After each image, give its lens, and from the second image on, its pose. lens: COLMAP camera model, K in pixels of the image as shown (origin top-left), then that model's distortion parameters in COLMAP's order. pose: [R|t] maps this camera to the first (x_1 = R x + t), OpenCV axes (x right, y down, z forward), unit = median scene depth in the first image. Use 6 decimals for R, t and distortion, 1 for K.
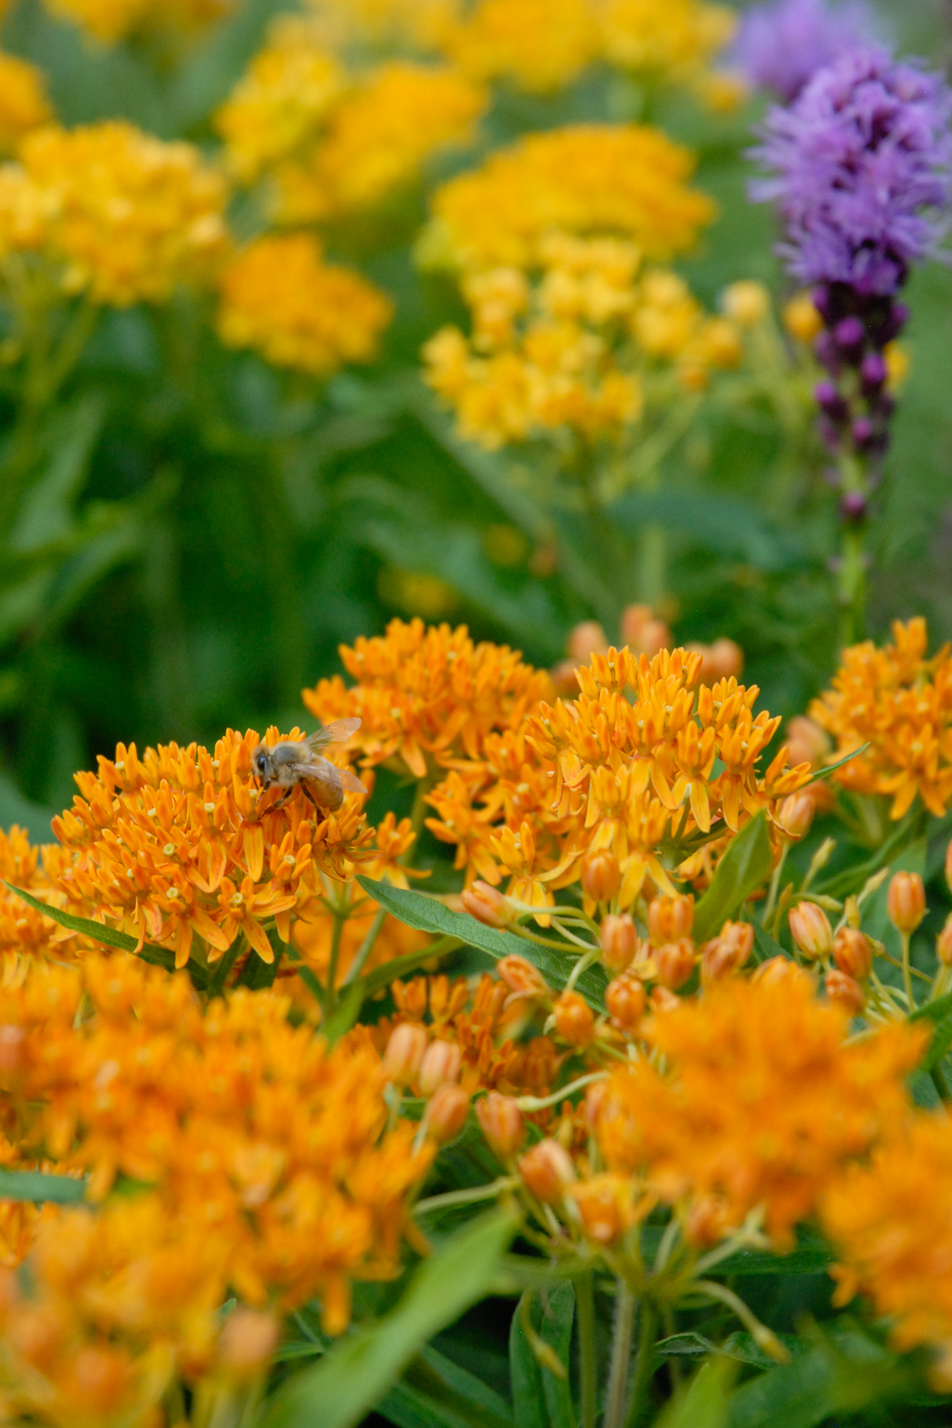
lens RADIAL K [[4136.1, 0, 475.5], [0, 4136.1, 714.2], [0, 0, 1]] dist [0.357855, 0.000000]
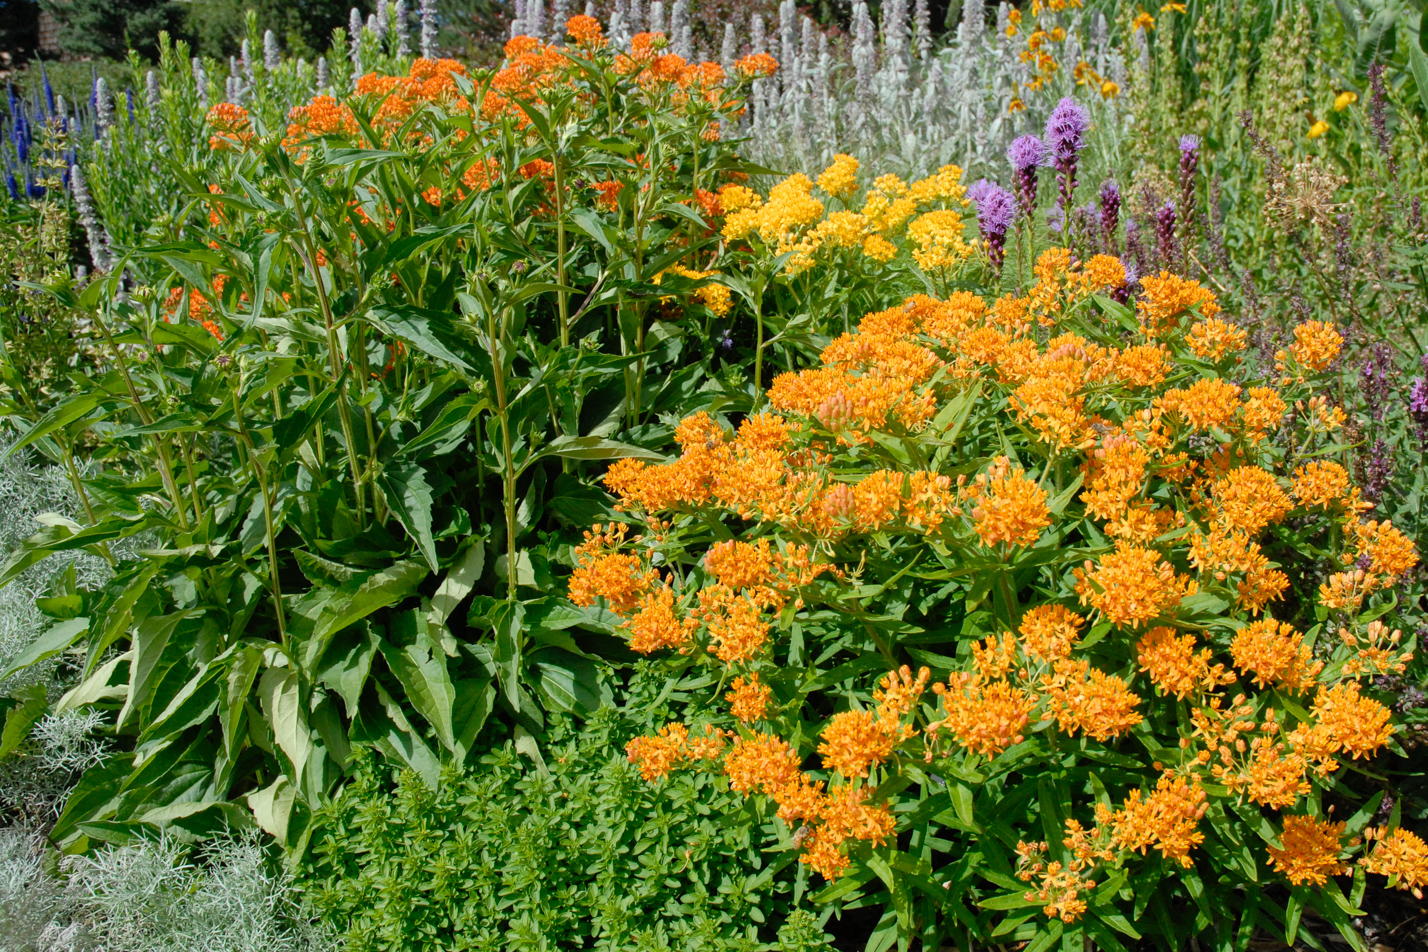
lens RADIAL K [[1505.4, 0, 714.8], [0, 1505.4, 473.8], [0, 0, 1]] dist [0.019864, 0.000000]
pose [[0.995834, -0.018056, -0.089380, -0.093074], [0.019258, 0.999735, 0.012612, 0.158634], [0.089129, -0.014281, 0.995918, -0.884333]]
